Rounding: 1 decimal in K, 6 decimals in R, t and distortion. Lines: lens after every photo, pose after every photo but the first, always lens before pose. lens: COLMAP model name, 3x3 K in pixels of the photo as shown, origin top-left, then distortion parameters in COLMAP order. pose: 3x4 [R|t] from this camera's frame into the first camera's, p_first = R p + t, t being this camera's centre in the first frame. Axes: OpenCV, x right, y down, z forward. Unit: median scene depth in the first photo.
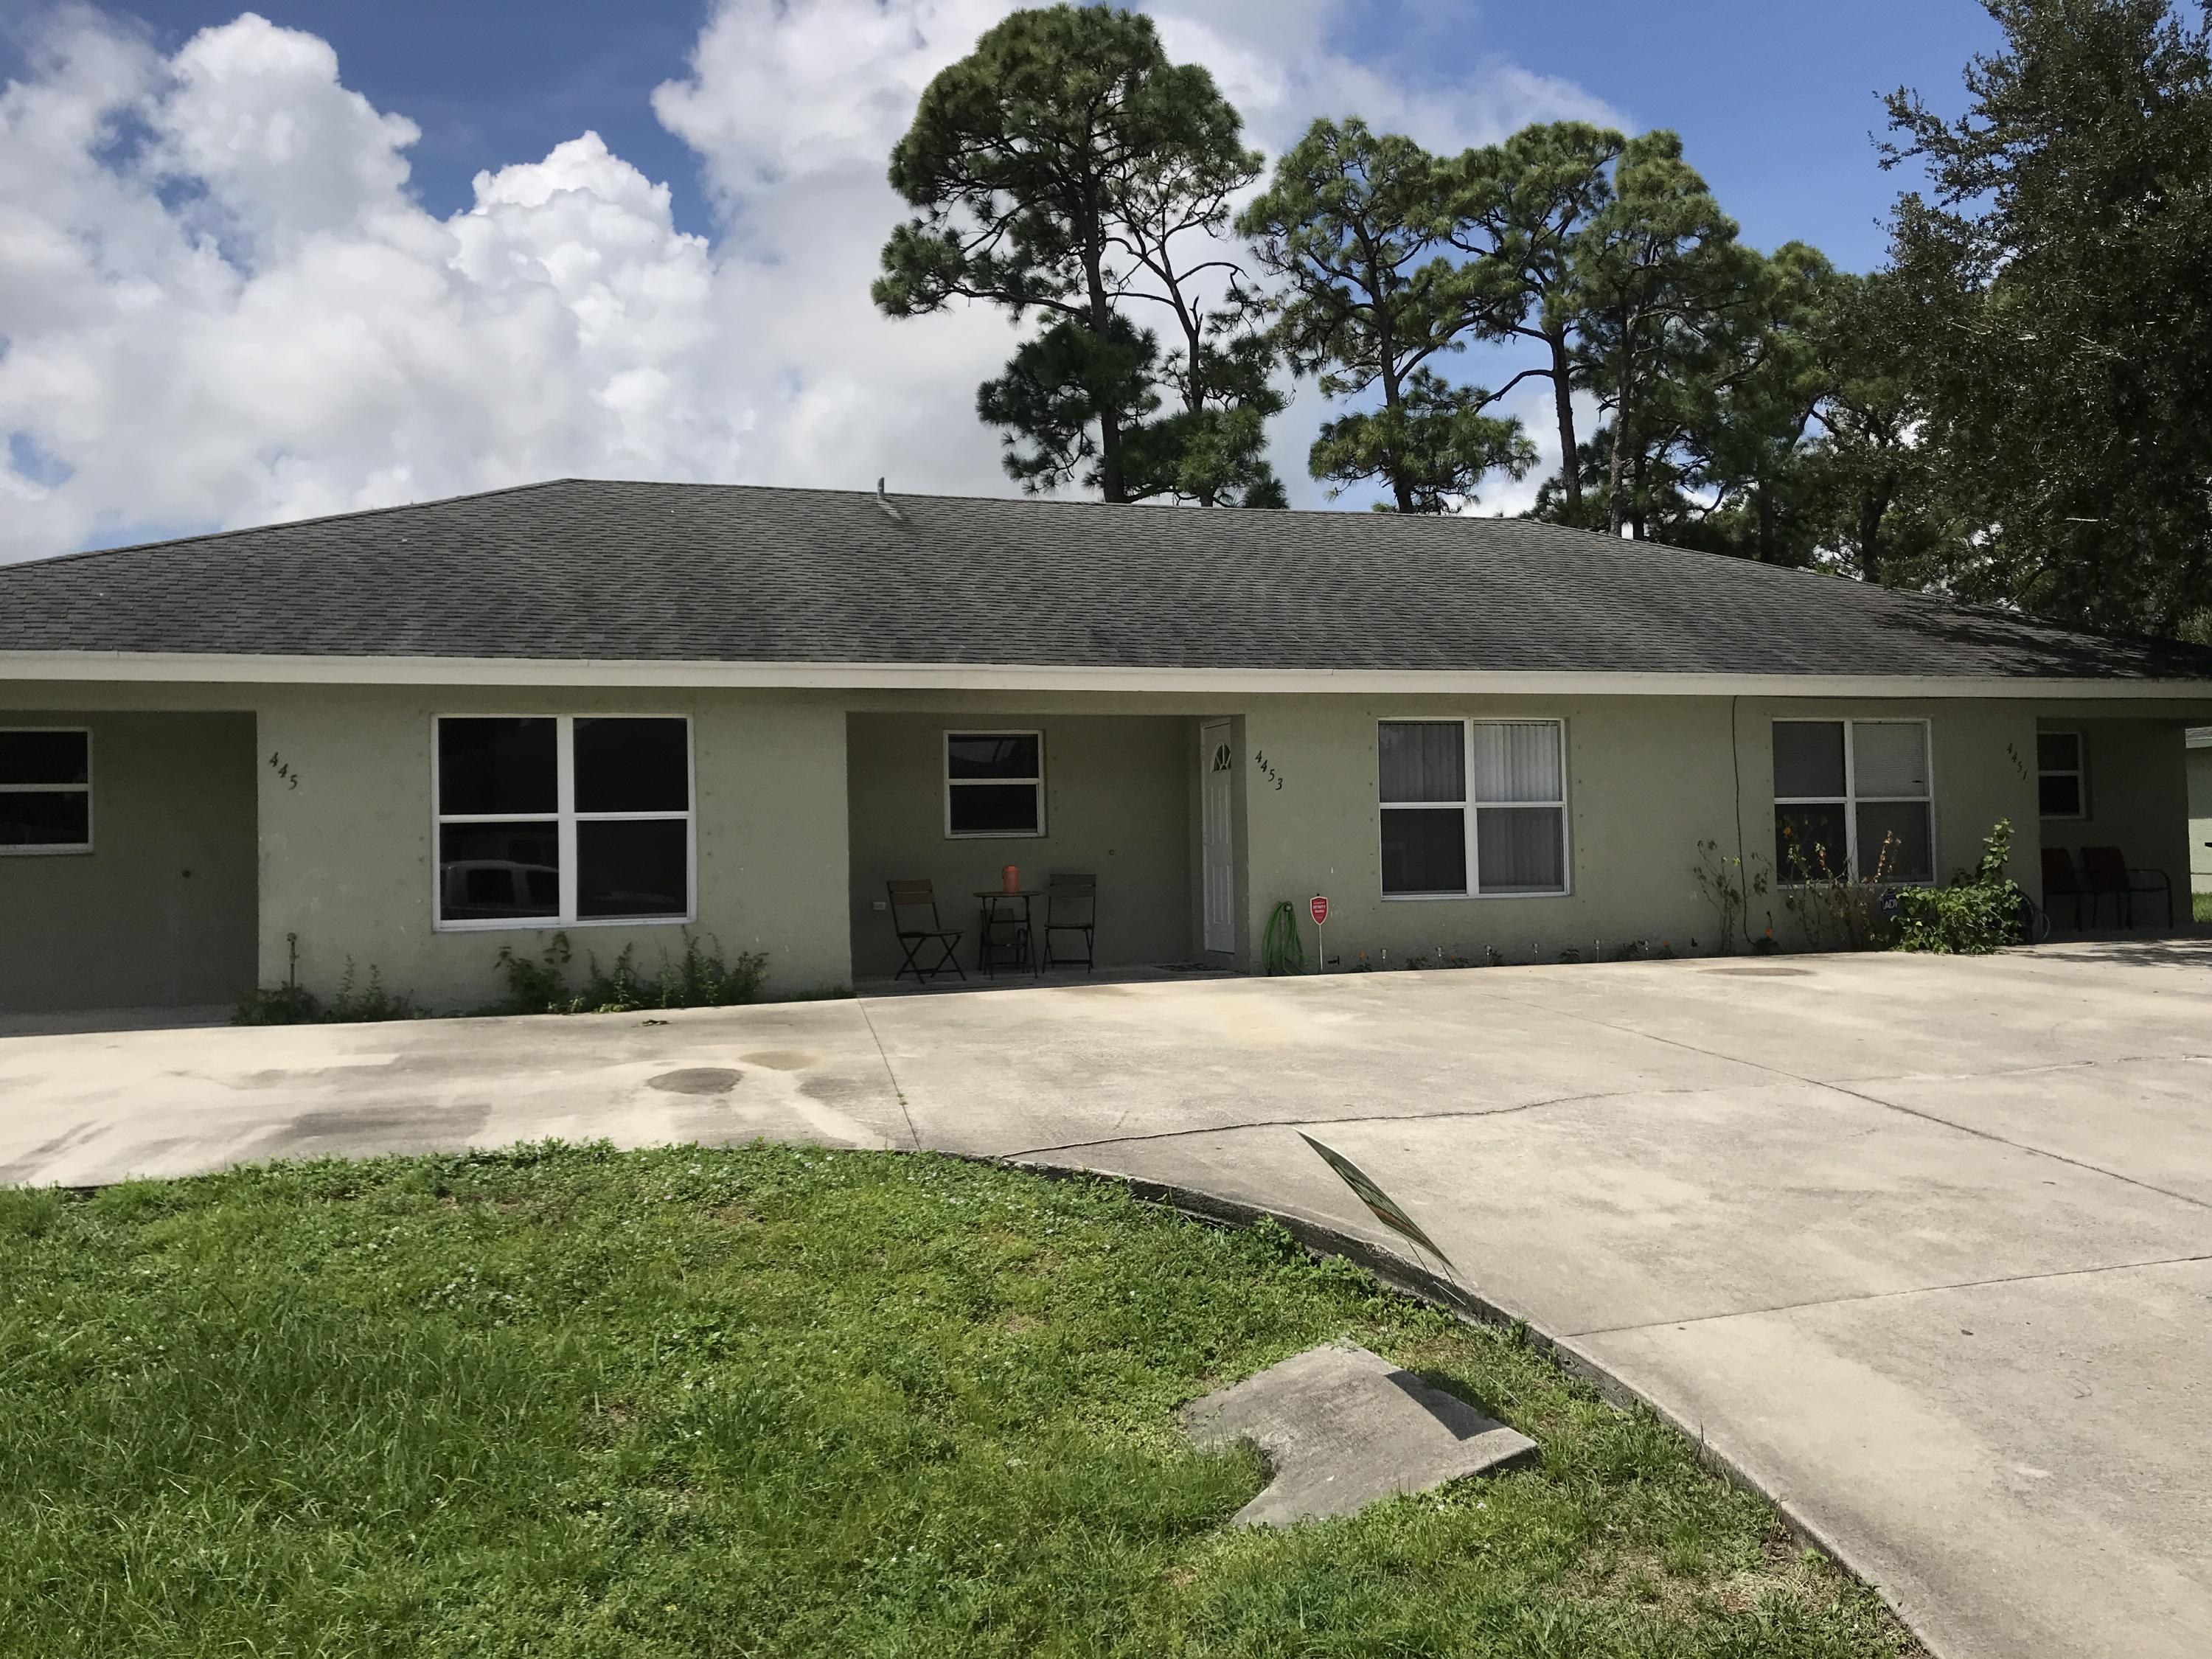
lens RADIAL K [[1813.8, 0, 1106.3], [0, 1813.8, 817.9], [0, 0, 1]] dist [0.044330, -0.042361]
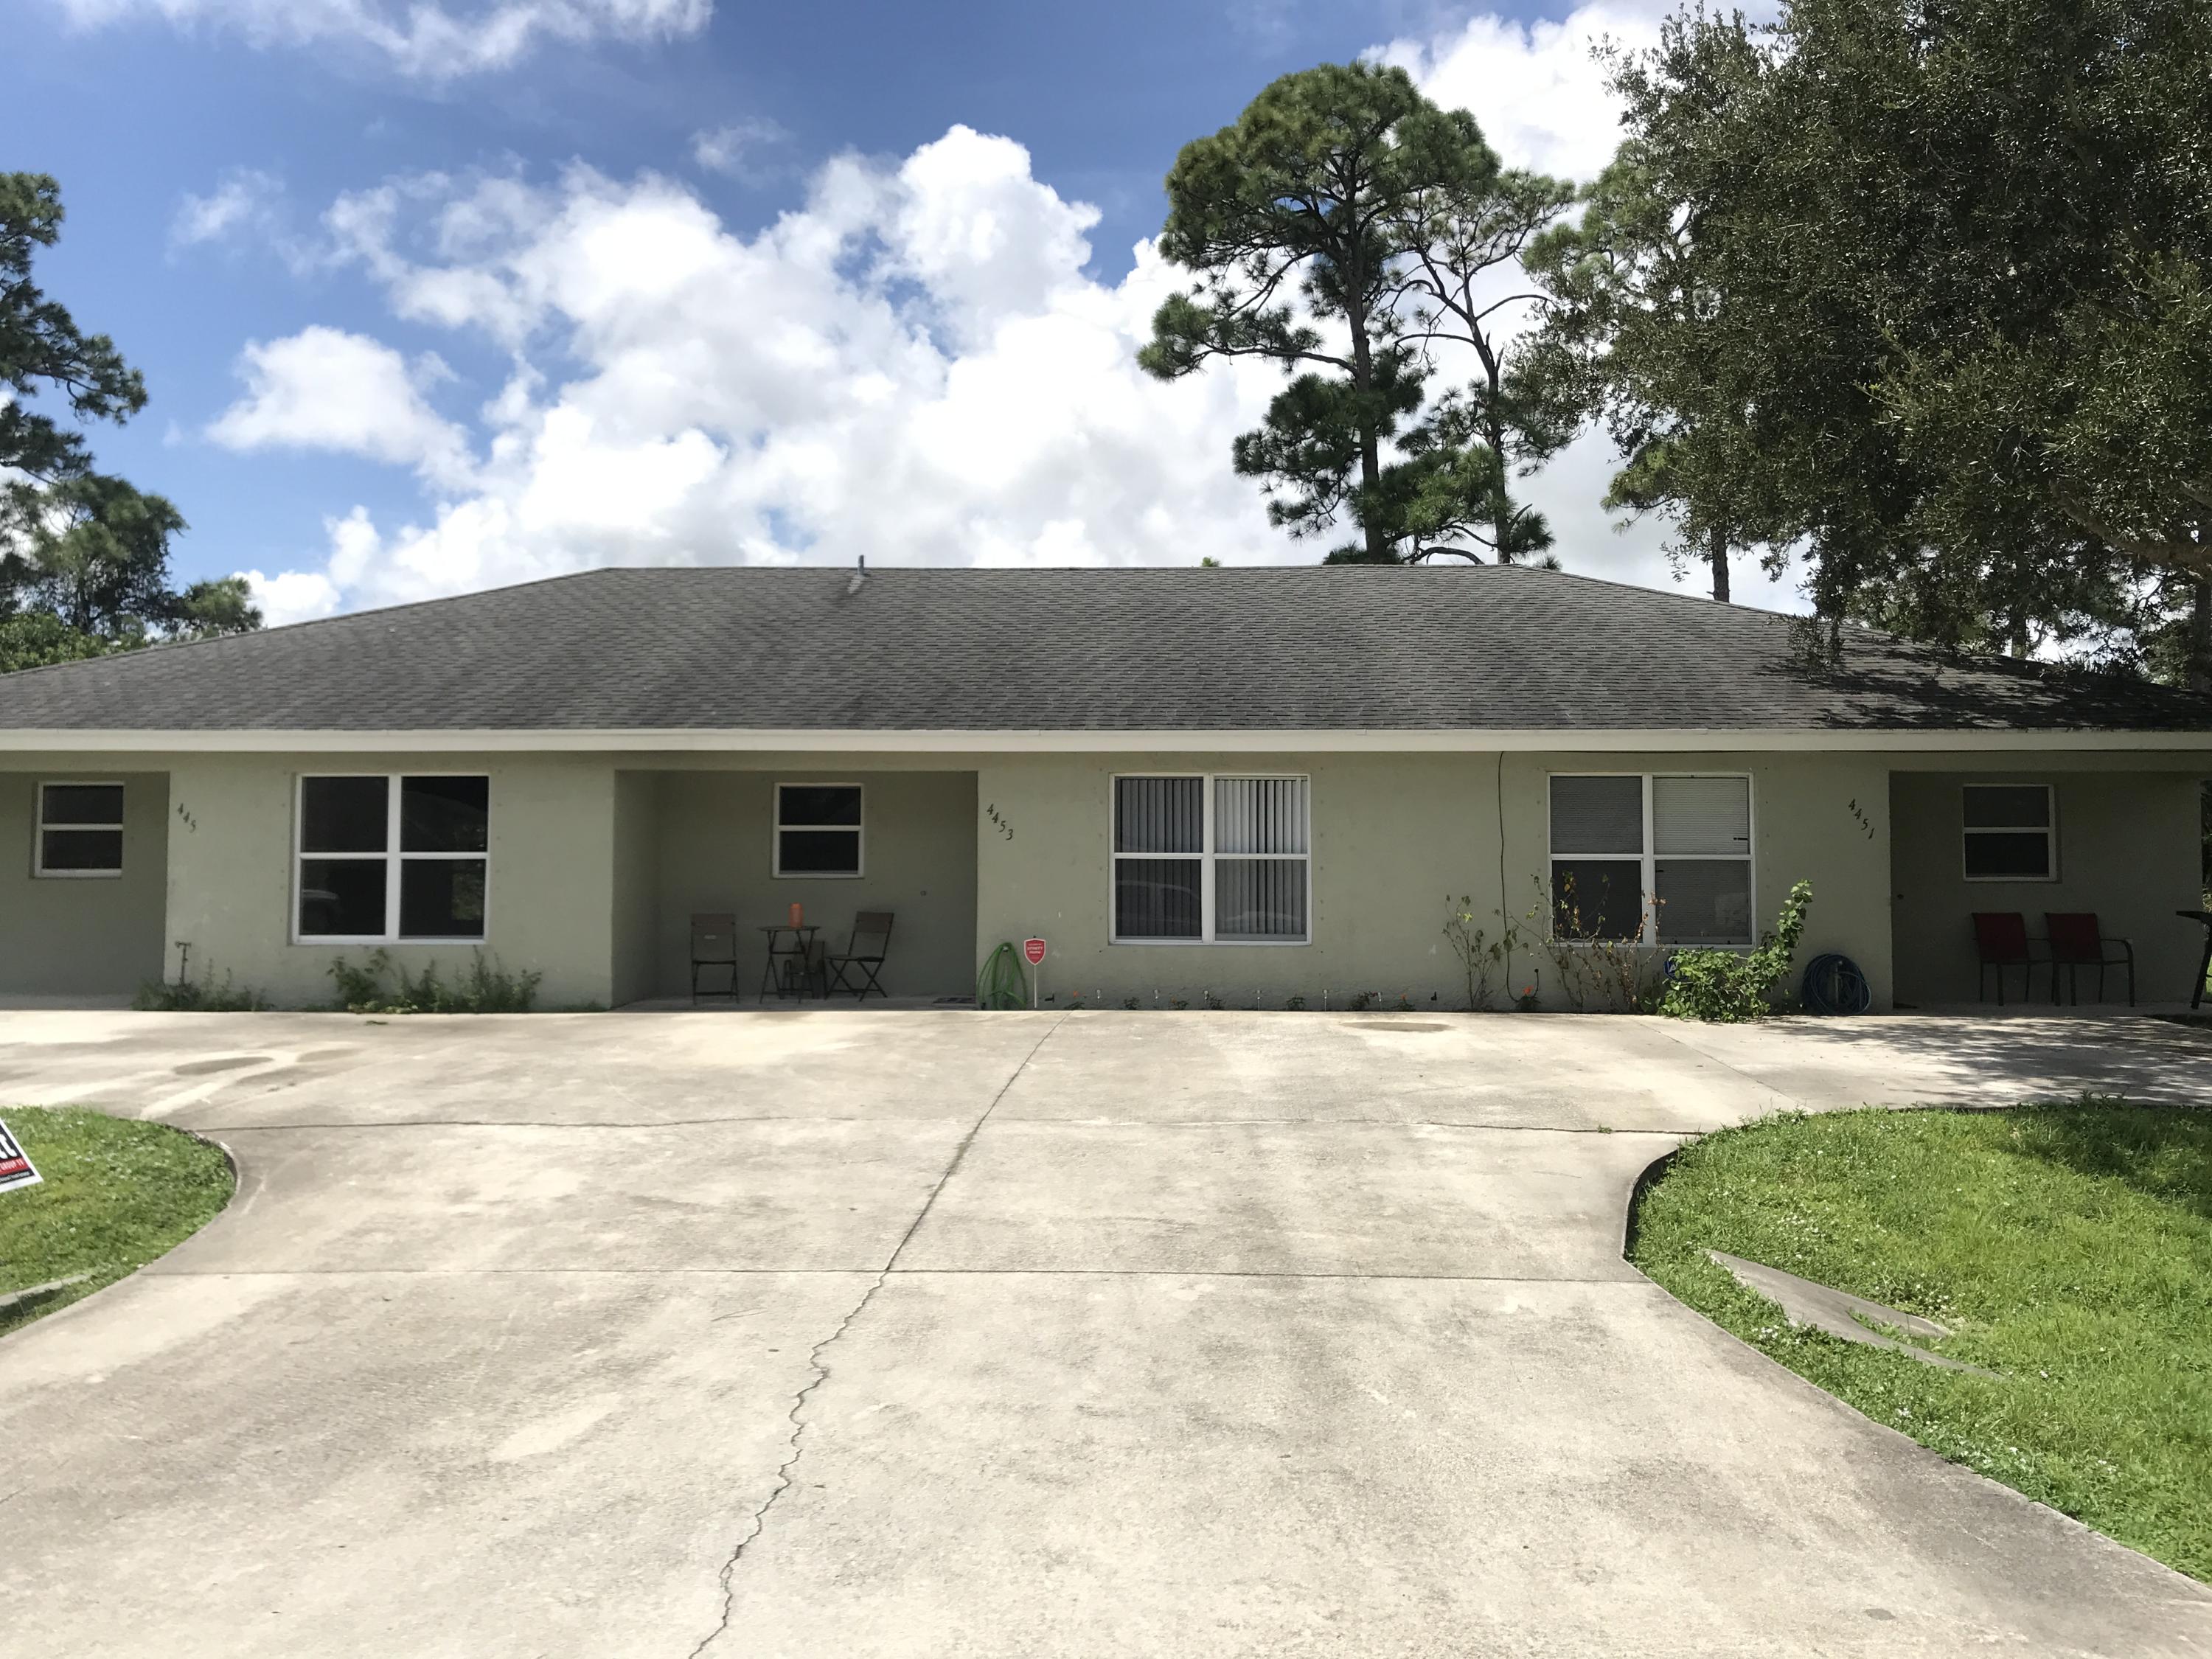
lens RADIAL K [[1813.8, 0, 1112.0], [0, 1813.8, 823.0], [0, 0, 1]] dist [0.044330, -0.042361]
pose [[0.942641, 0.010588, -0.333640, 0.486008], [-0.014655, 0.999846, -0.009676, -0.014961], [0.333486, 0.014010, 0.942651, -0.008048]]
